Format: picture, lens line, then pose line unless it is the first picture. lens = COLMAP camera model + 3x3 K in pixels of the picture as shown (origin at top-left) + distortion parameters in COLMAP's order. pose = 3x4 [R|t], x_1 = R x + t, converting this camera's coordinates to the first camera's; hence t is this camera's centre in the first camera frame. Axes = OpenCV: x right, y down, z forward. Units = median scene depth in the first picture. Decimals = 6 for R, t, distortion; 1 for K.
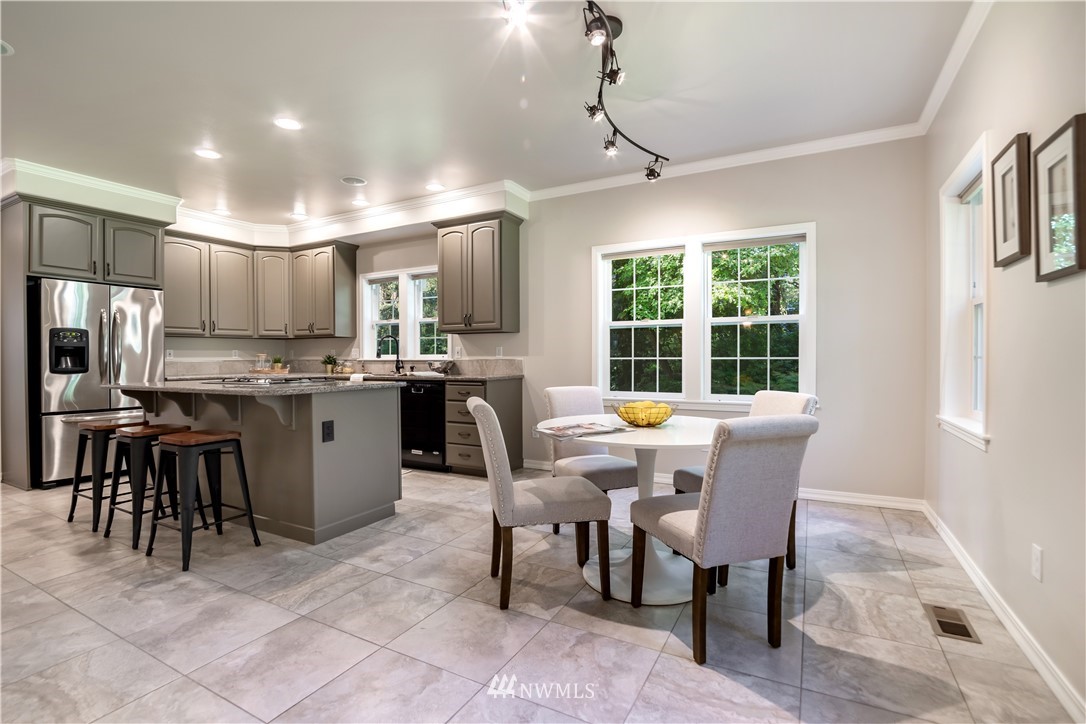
lens RADIAL K [[503.0, 0, 543.0], [0, 503.0, 362.0], [0, 0, 1]] dist [-0.014465, 0.000147]
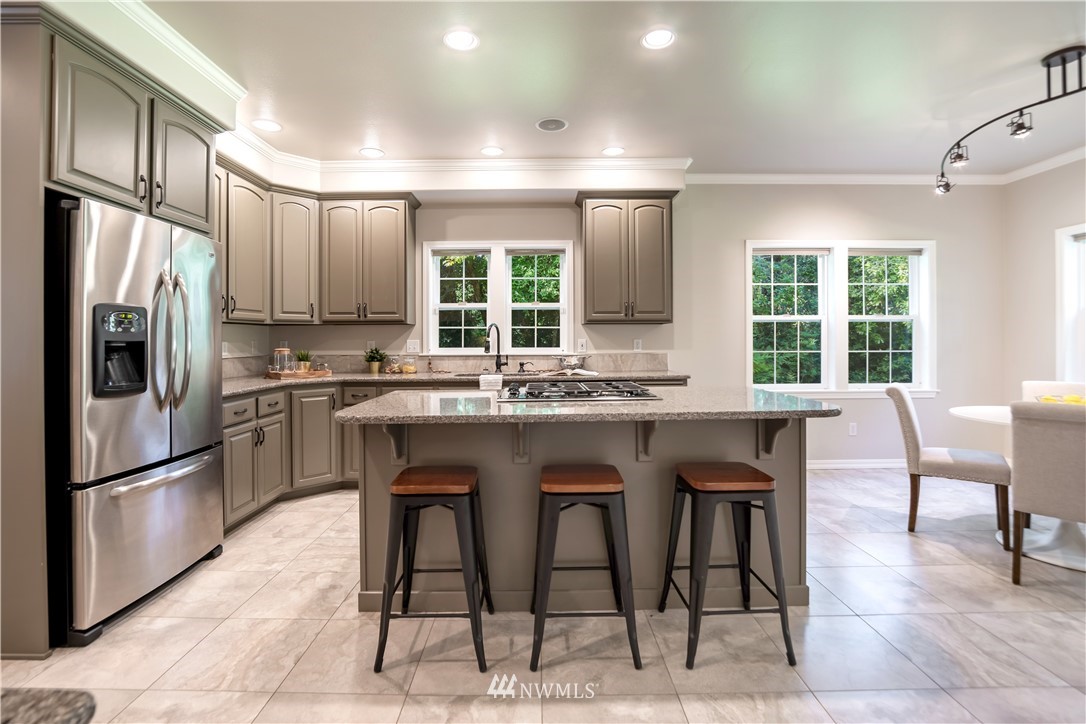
lens RADIAL K [[496.3, 0, 542.0], [0, 496.3, 352.7], [0, 0, 1]] dist [-0.017081, -0.000381]
pose [[0.878895, -0.013373, 0.476827, -0.710149], [0.005370, 0.999821, 0.018144, -0.025152], [-0.476985, -0.013386, 0.878810, 0.319474]]
